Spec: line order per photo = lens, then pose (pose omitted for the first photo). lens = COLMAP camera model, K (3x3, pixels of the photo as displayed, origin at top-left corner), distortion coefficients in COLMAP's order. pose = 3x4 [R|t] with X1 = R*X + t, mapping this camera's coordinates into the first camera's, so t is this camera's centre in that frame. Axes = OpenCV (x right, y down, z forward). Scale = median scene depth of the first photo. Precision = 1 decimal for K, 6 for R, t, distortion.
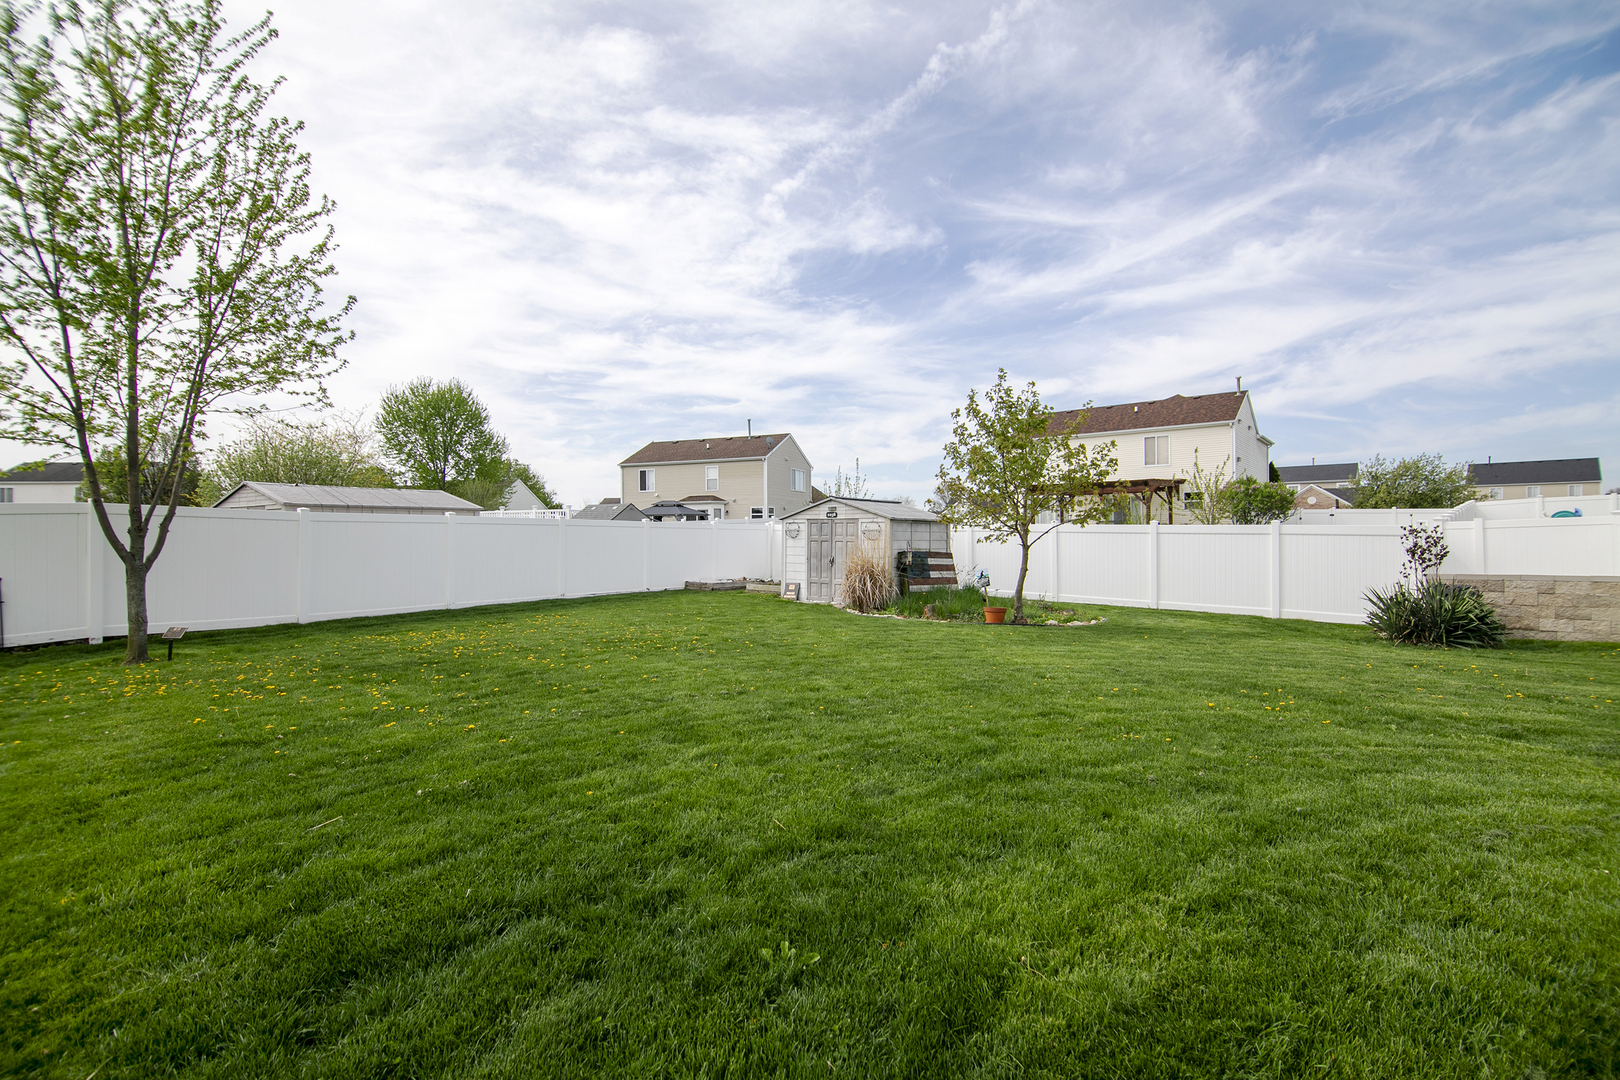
lens RADIAL K [[738.2, 0, 810.4], [0, 738.2, 536.4], [0, 0, 1]] dist [0.028095, -0.009235]
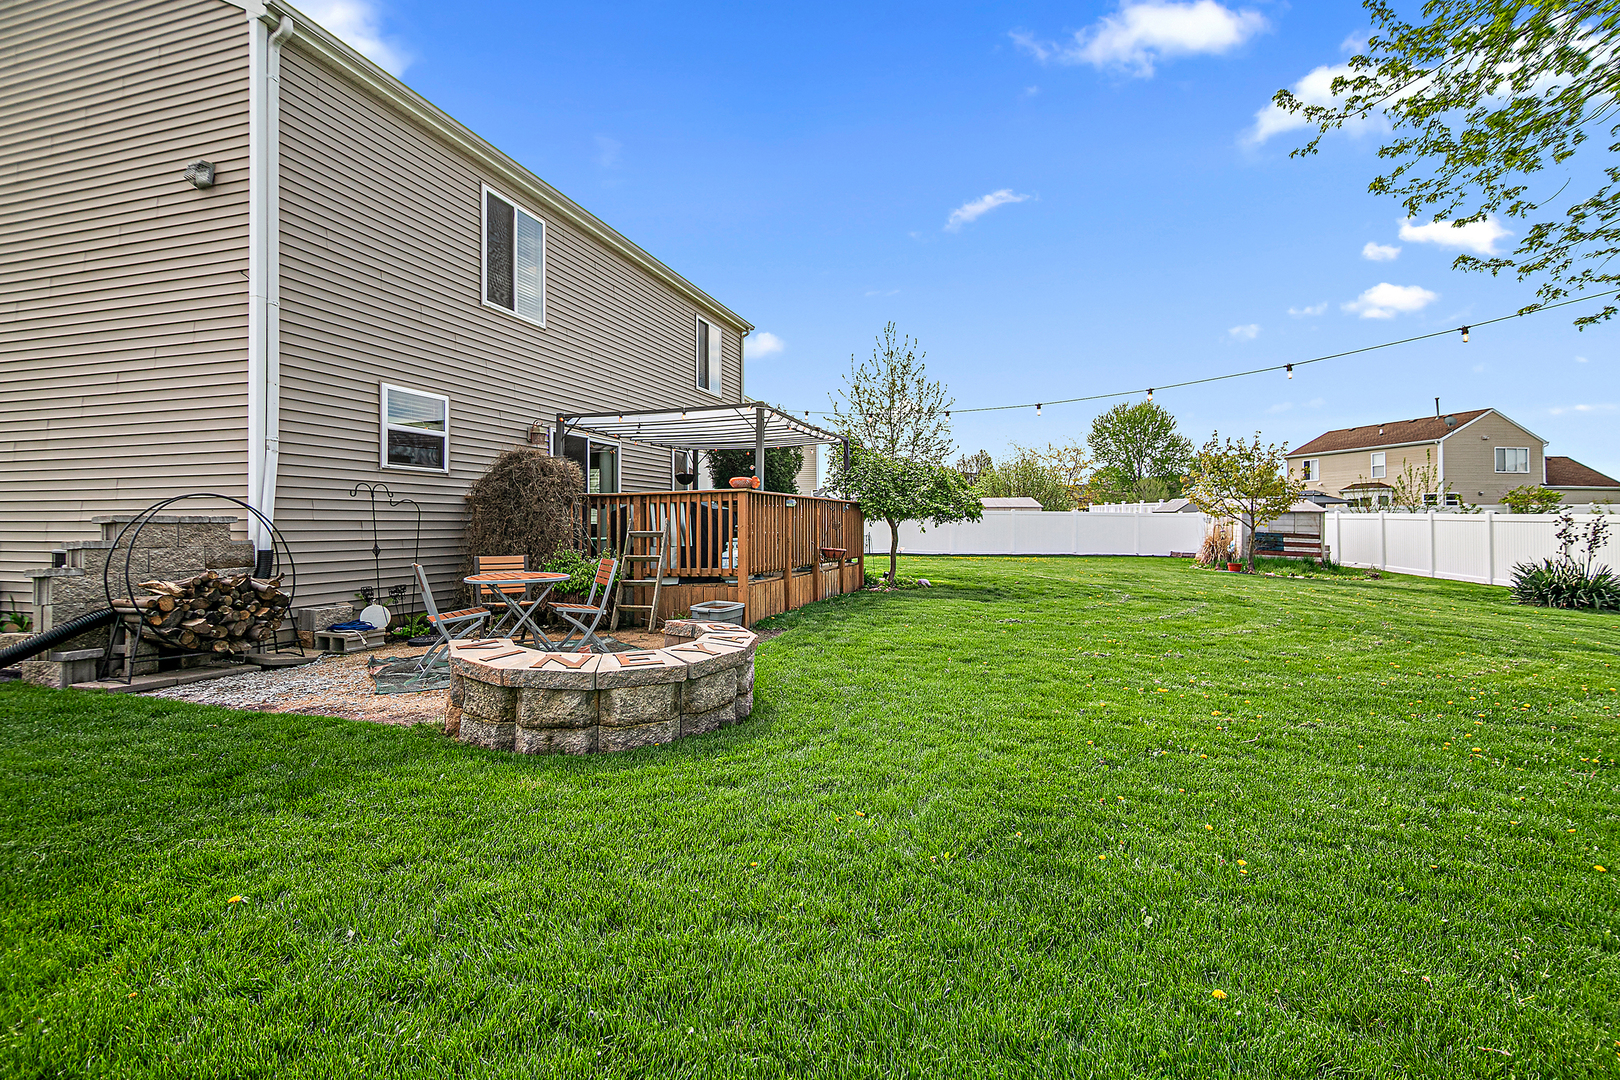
lens RADIAL K [[738.2, 0, 812.0], [0, 738.2, 531.2], [0, 0, 1]] dist [0.028095, -0.009235]
pose [[0.553994, 0.017054, -0.832346, 0.283652], [-0.007874, 0.999853, 0.015245, 0.000811], [0.832483, -0.001892, 0.554047, -0.187711]]
